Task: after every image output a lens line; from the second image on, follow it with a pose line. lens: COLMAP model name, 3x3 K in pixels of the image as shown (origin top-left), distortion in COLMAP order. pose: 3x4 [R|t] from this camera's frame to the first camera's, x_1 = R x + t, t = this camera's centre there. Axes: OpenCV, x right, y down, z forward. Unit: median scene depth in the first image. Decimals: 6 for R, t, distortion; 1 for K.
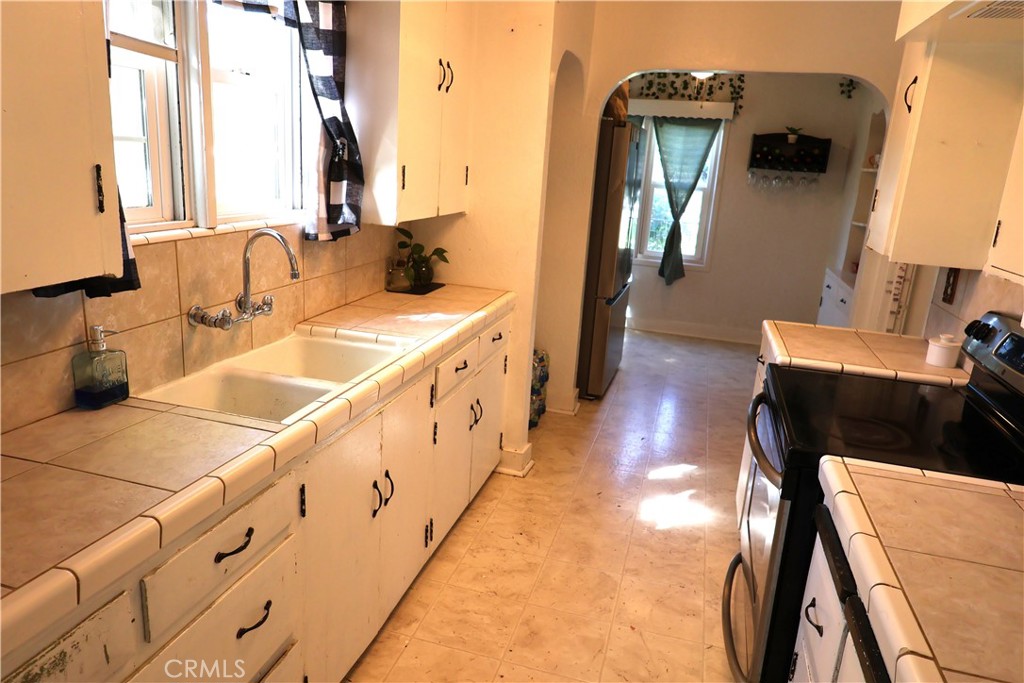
lens RADIAL K [[685.0, 0, 513.4], [0, 685.0, 334.2], [0, 0, 1]] dist [0.003660, 0.001891]
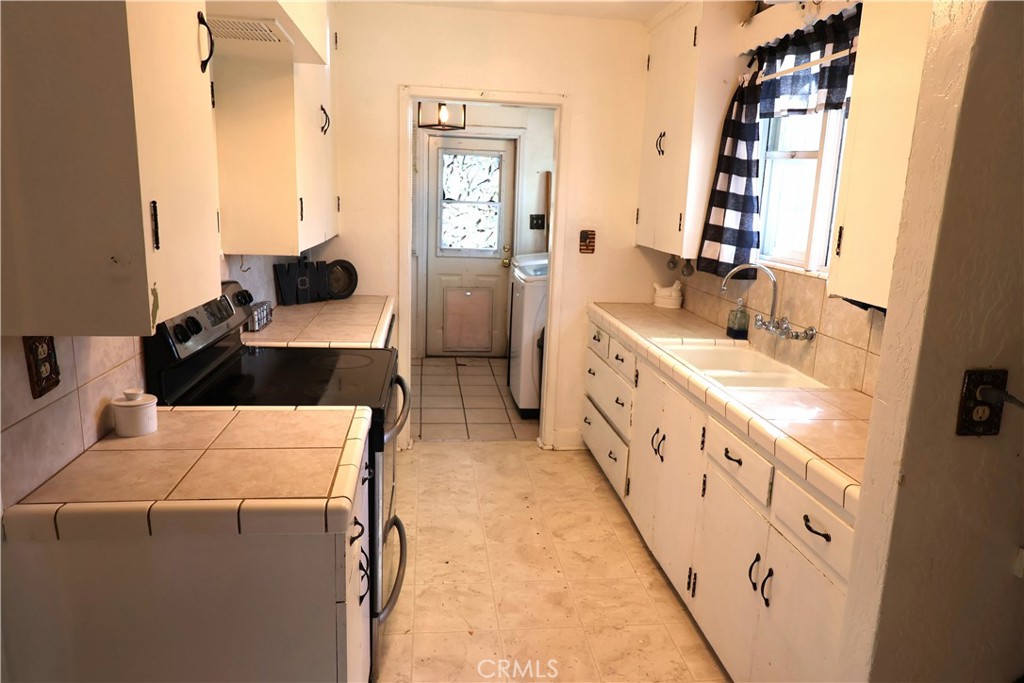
lens RADIAL K [[685.0, 0, 513.4], [0, 685.0, 334.2], [0, 0, 1]] dist [0.003660, 0.001891]
pose [[-0.918905, -0.017096, -0.394107, 0.408721], [-0.187543, 0.897864, 0.398331, -0.302536], [0.347045, 0.439940, -0.828258, 1.261137]]
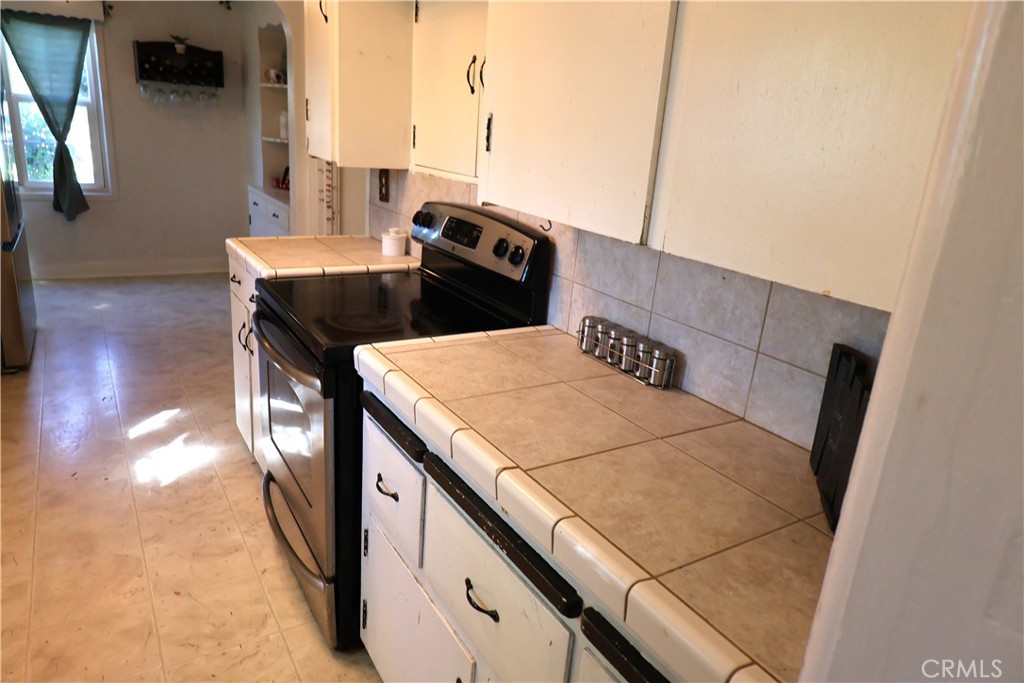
lens RADIAL K [[685.0, 0, 513.4], [0, 685.0, 334.2], [0, 0, 1]] dist [0.003660, 0.001891]
pose [[0.675163, -0.229730, 0.700985, -0.062045], [0.153447, 0.973222, 0.171154, 0.006250], [-0.721533, -0.007993, 0.692334, 0.041294]]
